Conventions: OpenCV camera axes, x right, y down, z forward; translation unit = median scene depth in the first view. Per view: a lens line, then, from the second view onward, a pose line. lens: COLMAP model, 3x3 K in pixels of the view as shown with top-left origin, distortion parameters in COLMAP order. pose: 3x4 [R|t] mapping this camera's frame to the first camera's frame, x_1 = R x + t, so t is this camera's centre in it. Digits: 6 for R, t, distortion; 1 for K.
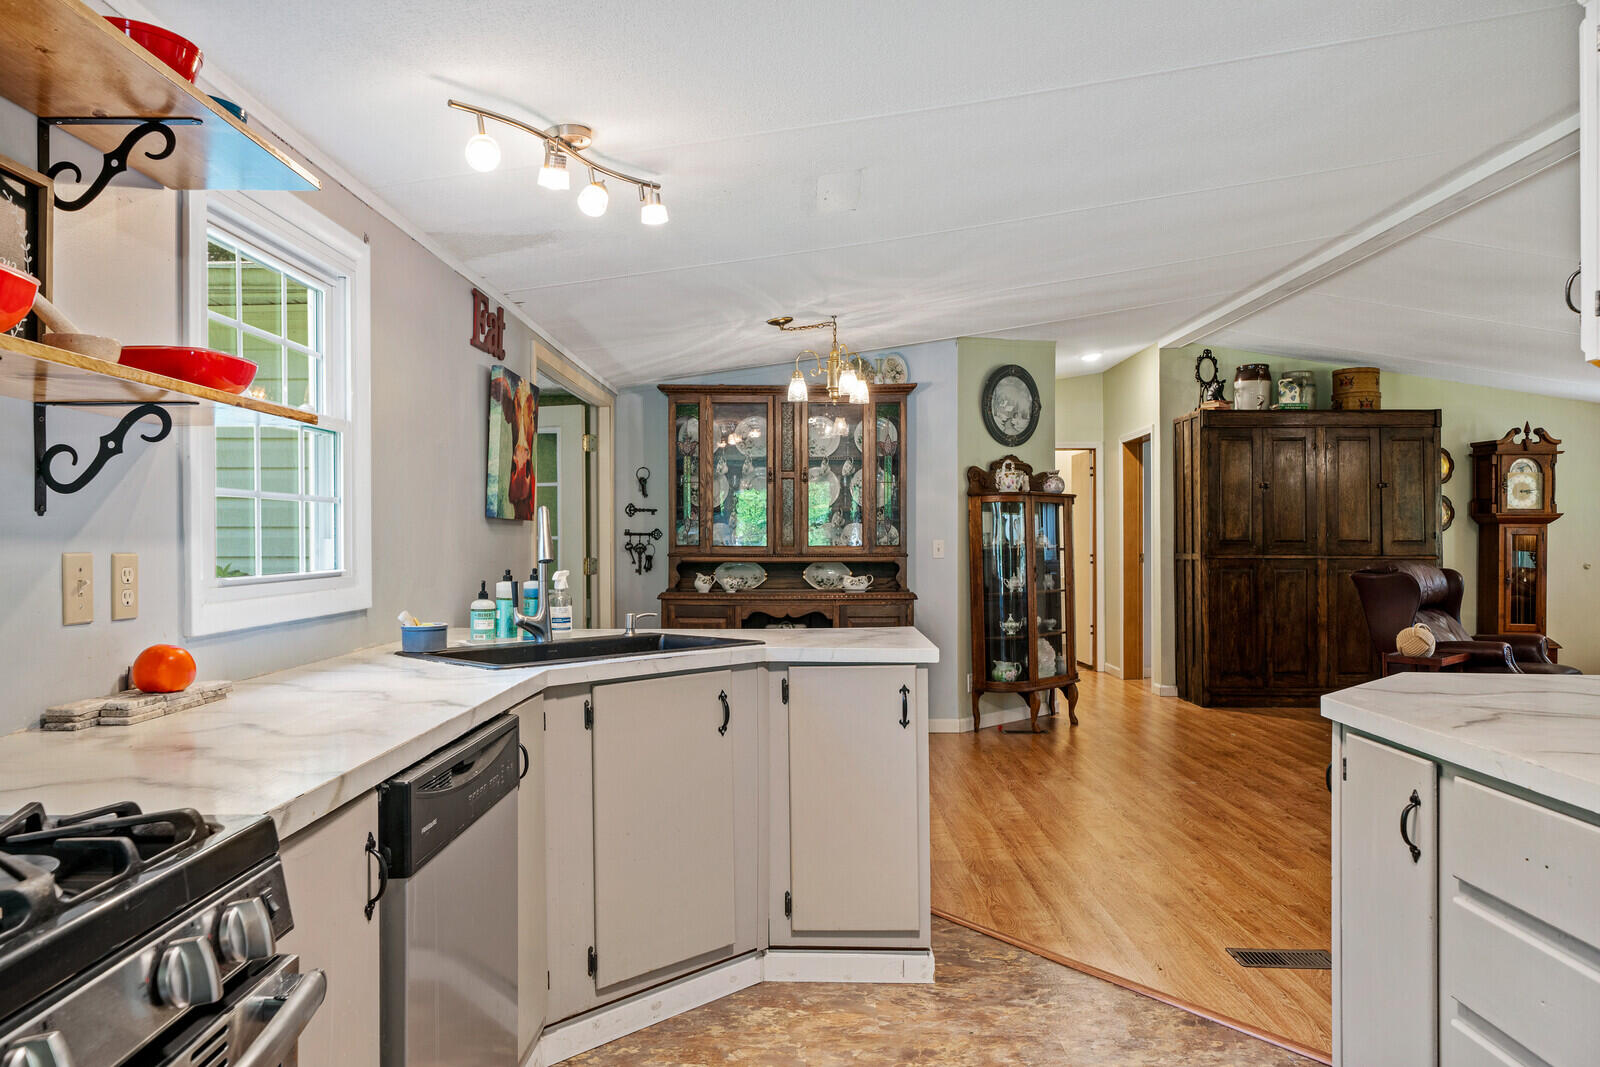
lens RADIAL K [[1078.7, 0, 797.9], [0, 1078.7, 549.1], [0, 0, 1]] dist [0.021922, -0.000818]
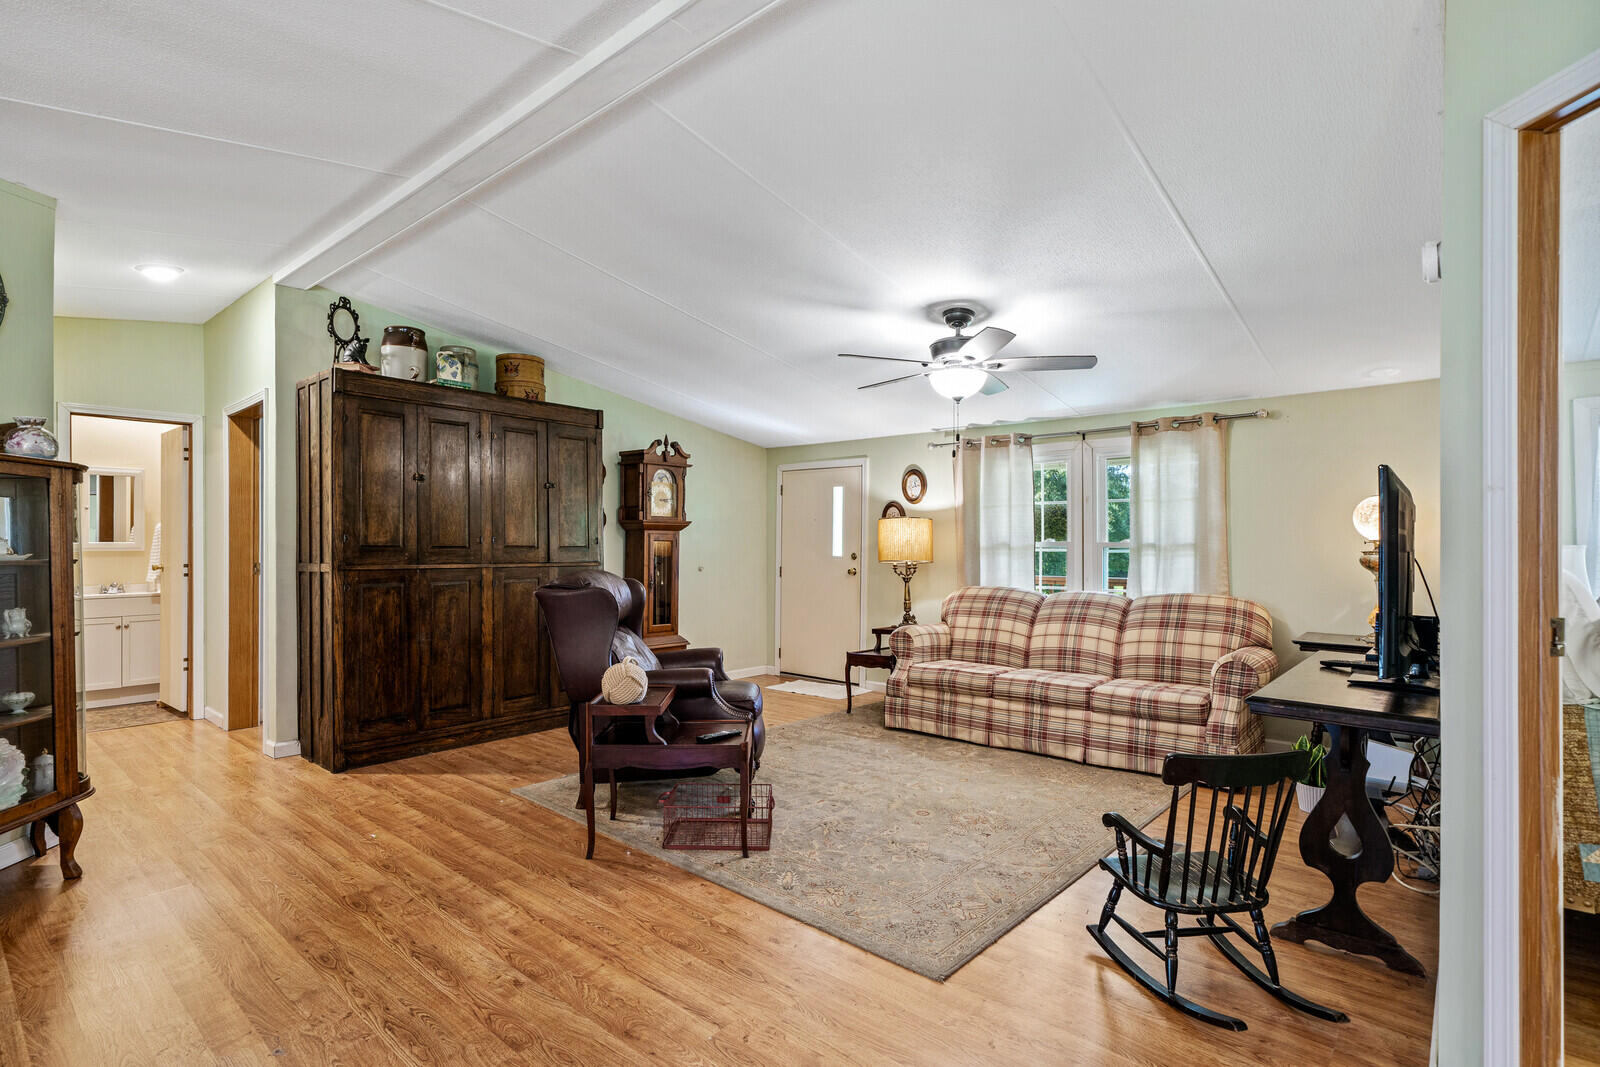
lens RADIAL K [[792.8, 0, 794.9], [0, 792.8, 536.2], [0, 0, 1]] dist [-0.002621, -0.000099]
pose [[0.655715, 0.010080, 0.754942, 0.171272], [0.004260, 0.999846, -0.017050, -0.004049], [-0.754997, 0.014396, 0.655570, 0.407498]]
